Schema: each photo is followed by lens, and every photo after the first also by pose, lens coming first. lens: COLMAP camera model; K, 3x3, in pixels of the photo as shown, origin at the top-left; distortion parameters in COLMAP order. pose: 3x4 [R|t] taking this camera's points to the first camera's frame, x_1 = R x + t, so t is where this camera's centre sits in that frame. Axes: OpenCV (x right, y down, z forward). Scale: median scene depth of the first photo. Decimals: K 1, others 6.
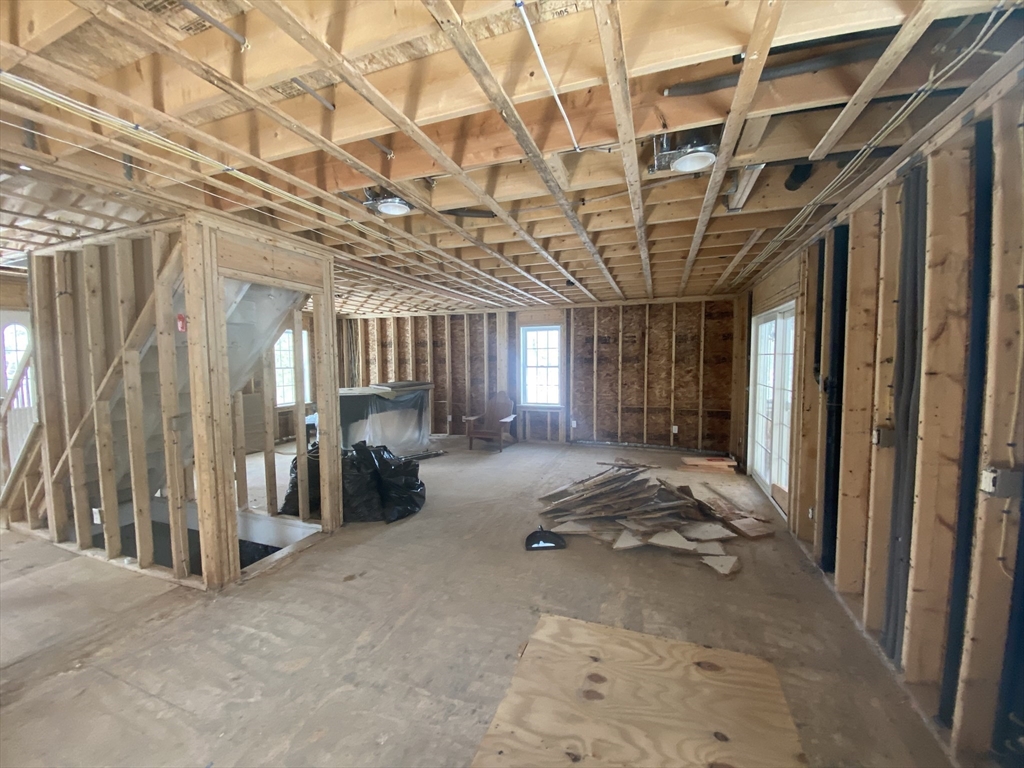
lens RADIAL K [[402.7, 0, 512.0], [0, 402.7, 384.0], [0, 0, 1]] dist [0.025651, -0.021233]
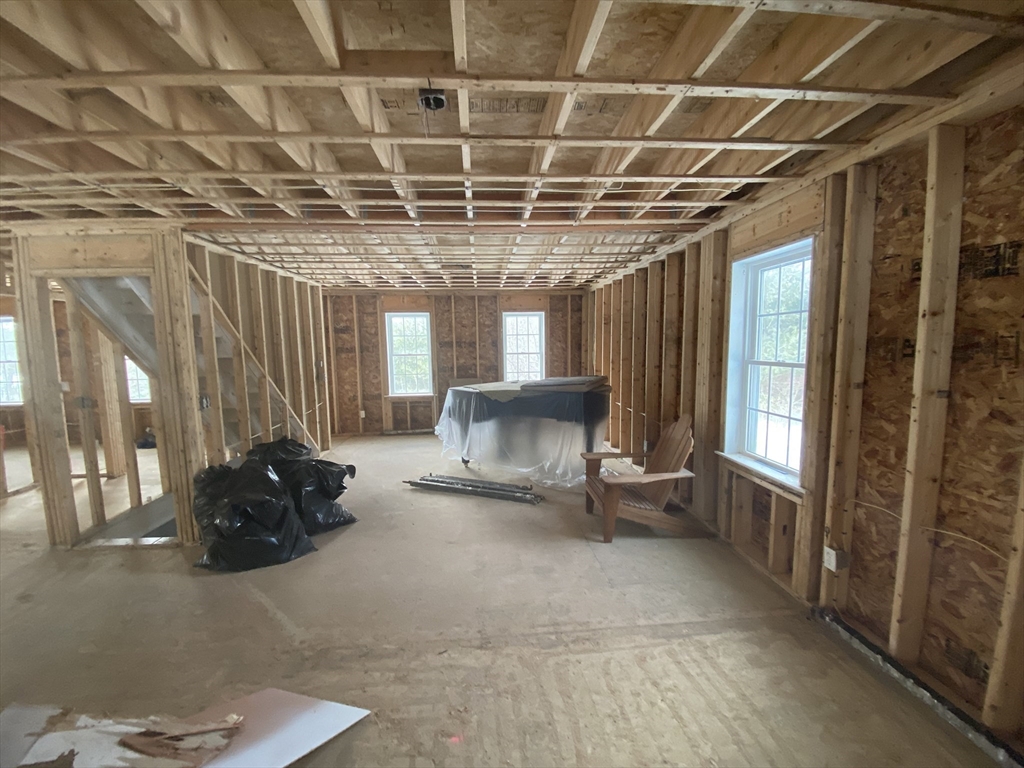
lens RADIAL K [[402.7, 0, 512.0], [0, 402.7, 384.0], [0, 0, 1]] dist [0.025651, -0.021233]
pose [[0.411913, 0.087669, -0.906996, 0.326474], [-0.047355, 0.996076, 0.074772, -0.044501], [0.909992, 0.012151, 0.414448, 0.666416]]
